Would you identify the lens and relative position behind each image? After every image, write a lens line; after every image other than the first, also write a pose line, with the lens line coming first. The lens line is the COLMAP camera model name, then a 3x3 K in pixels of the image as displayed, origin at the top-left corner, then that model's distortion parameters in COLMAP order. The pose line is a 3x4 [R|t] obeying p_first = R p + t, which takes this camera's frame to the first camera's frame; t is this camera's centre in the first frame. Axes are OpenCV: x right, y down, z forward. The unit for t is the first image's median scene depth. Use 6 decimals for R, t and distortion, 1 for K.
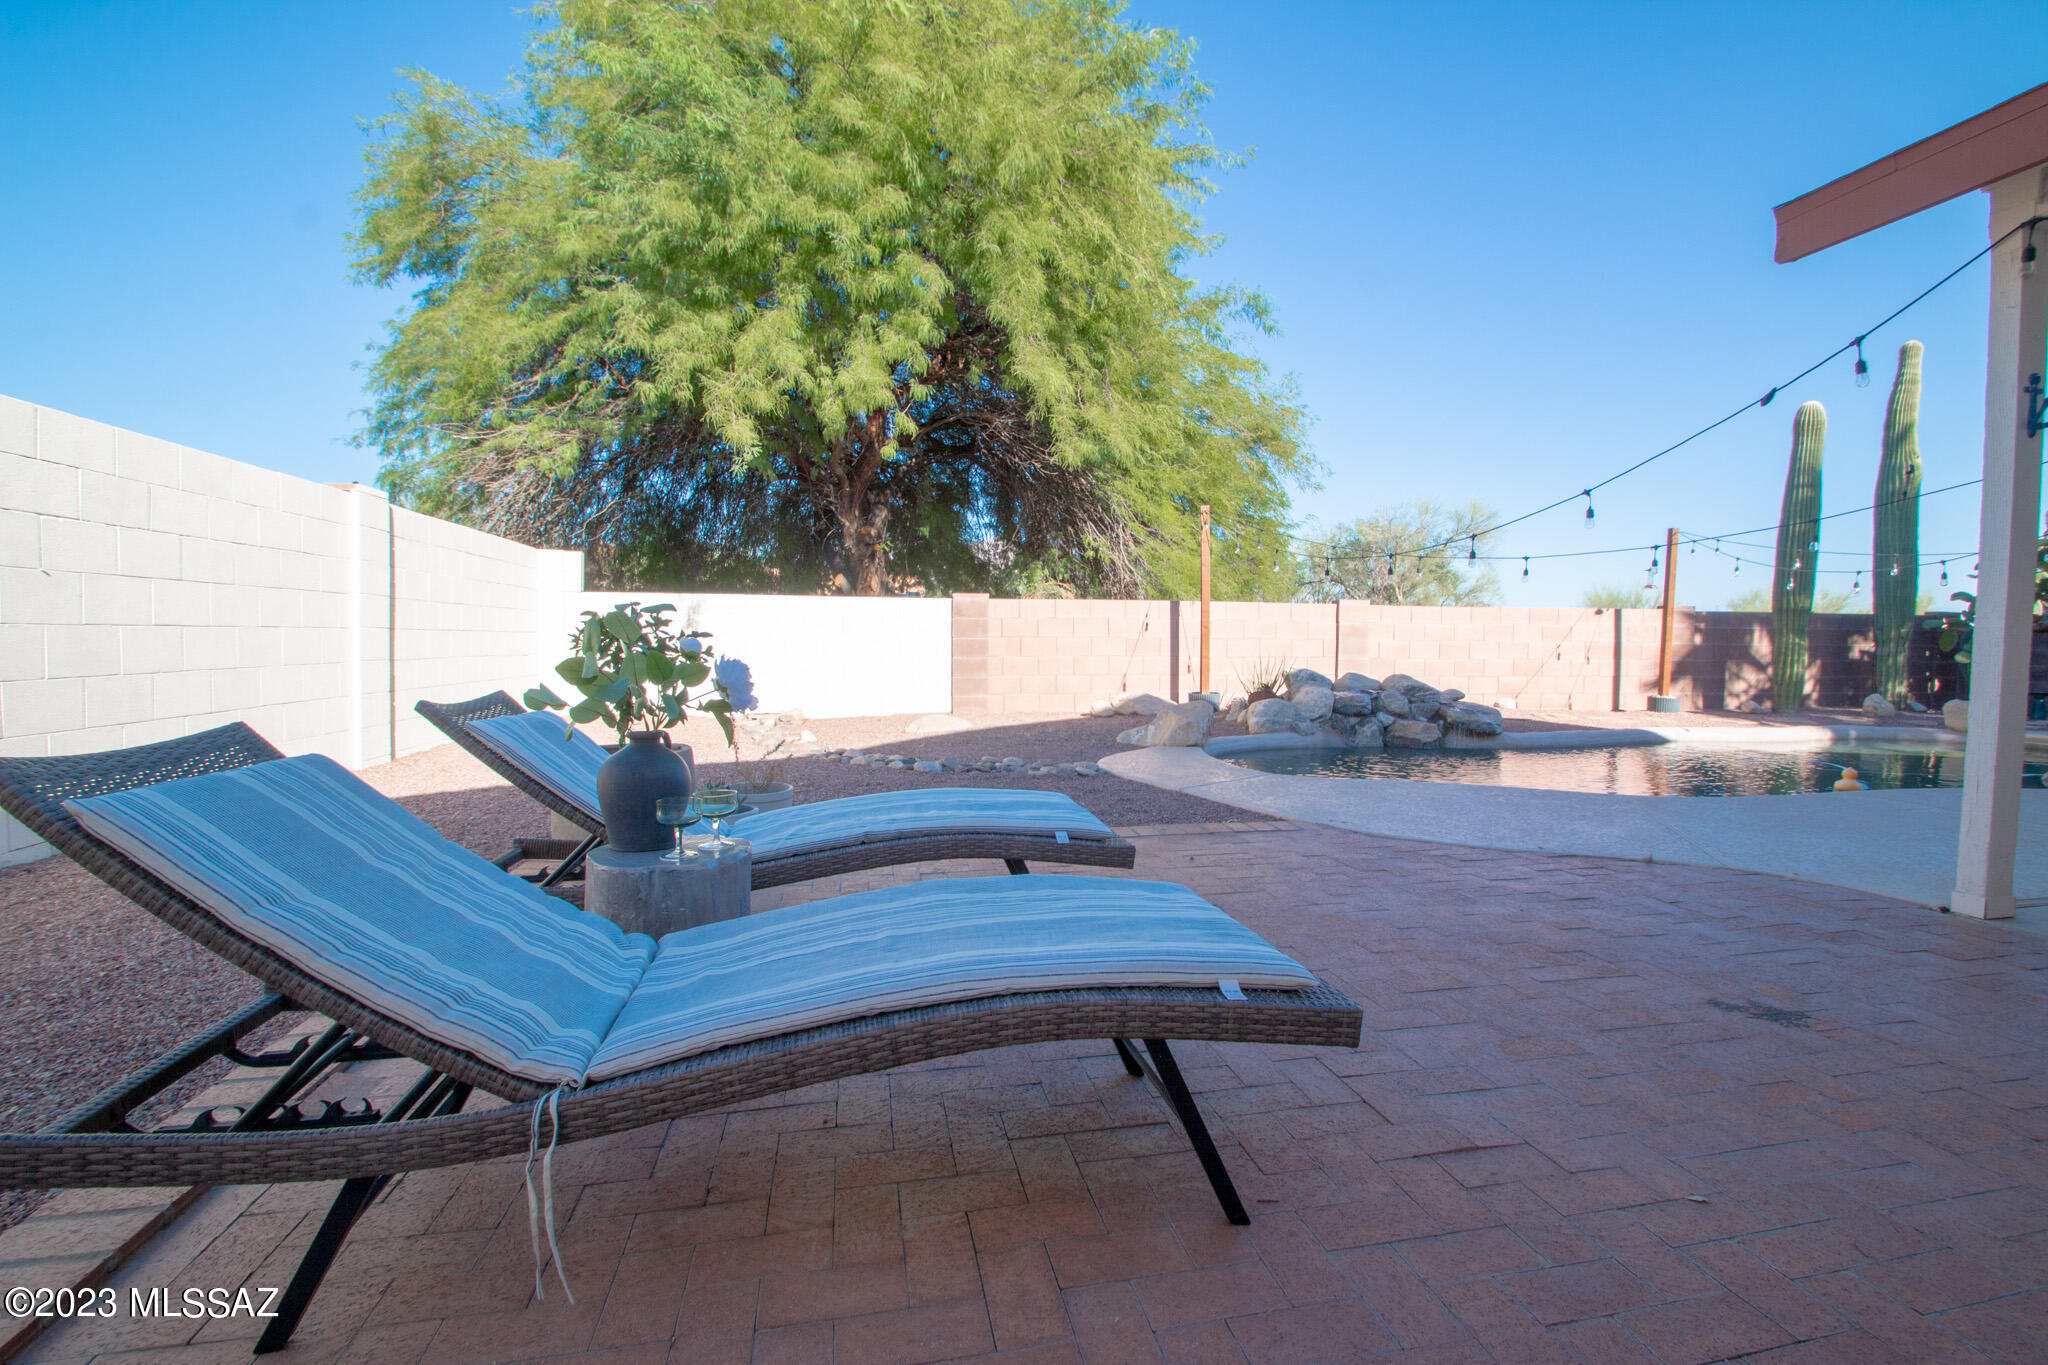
lens RADIAL K [[950.0, 0, 1045.6], [0, 950.0, 696.5], [0, 0, 1]] dist [0.001405, -0.007280]
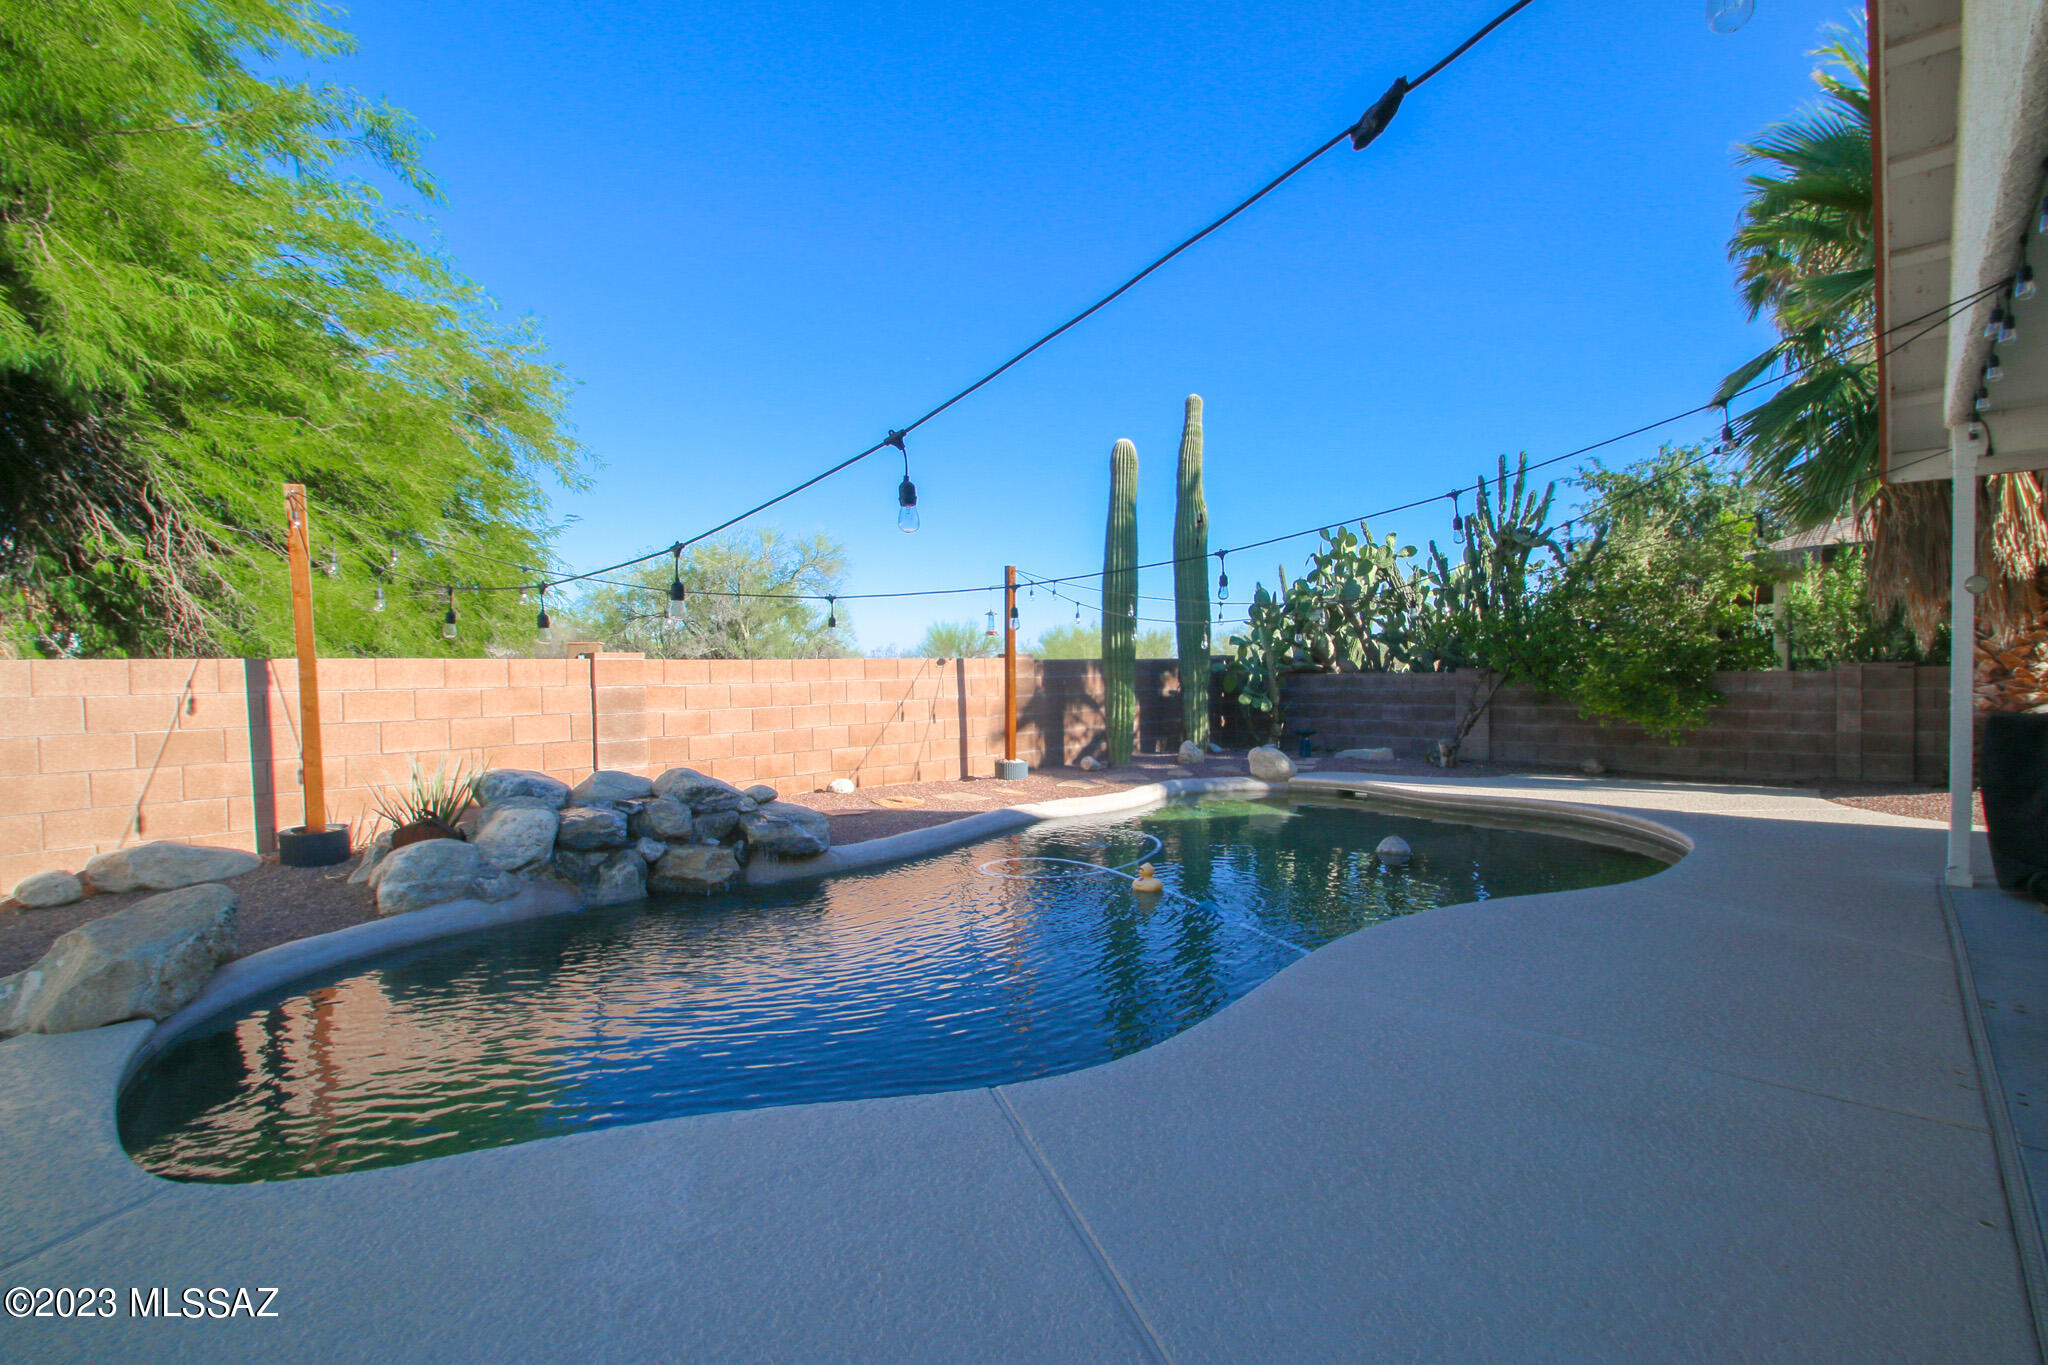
lens RADIAL K [[950.0, 0, 1045.6], [0, 950.0, 696.5], [0, 0, 1]] dist [0.001405, -0.007280]
pose [[0.805203, -0.037732, 0.591797, 0.170002], [0.056508, 0.998314, -0.013234, -0.044879], [-0.590300, 0.044097, 0.805978, 0.289017]]
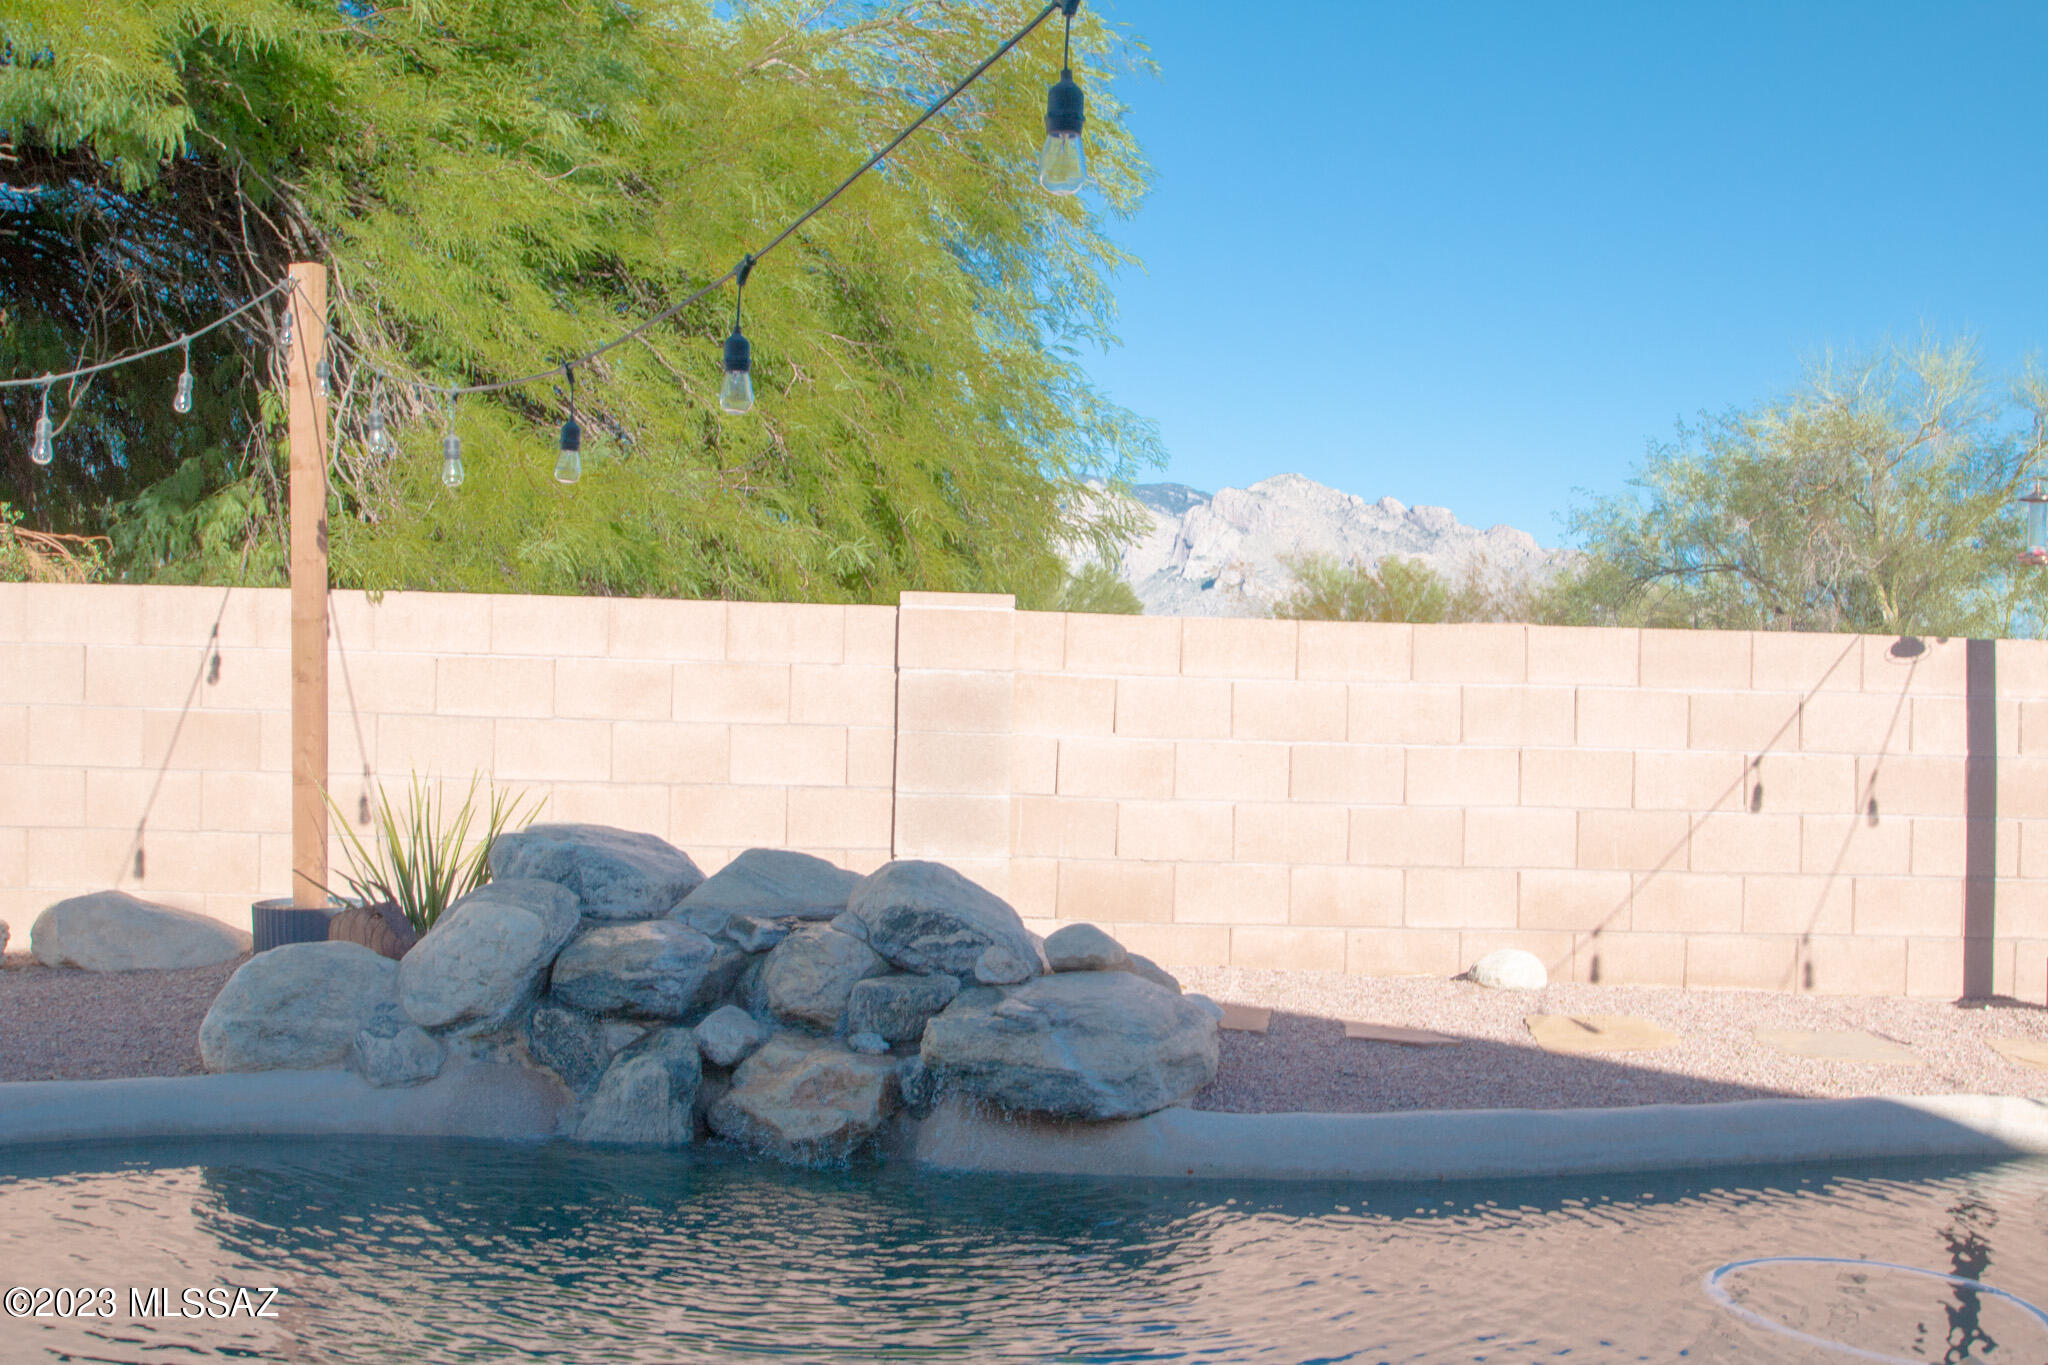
lens RADIAL K [[2188.0, 0, 1024.0], [0, 2188.0, 682.5], [0, 0, 1]] dist [-0.082441, 0.010639]
pose [[0.987360, 0.015304, -0.157753, 0.447410], [-0.026505, 0.997255, -0.069142, -0.028839], [0.156262, 0.072450, 0.985055, 0.347593]]
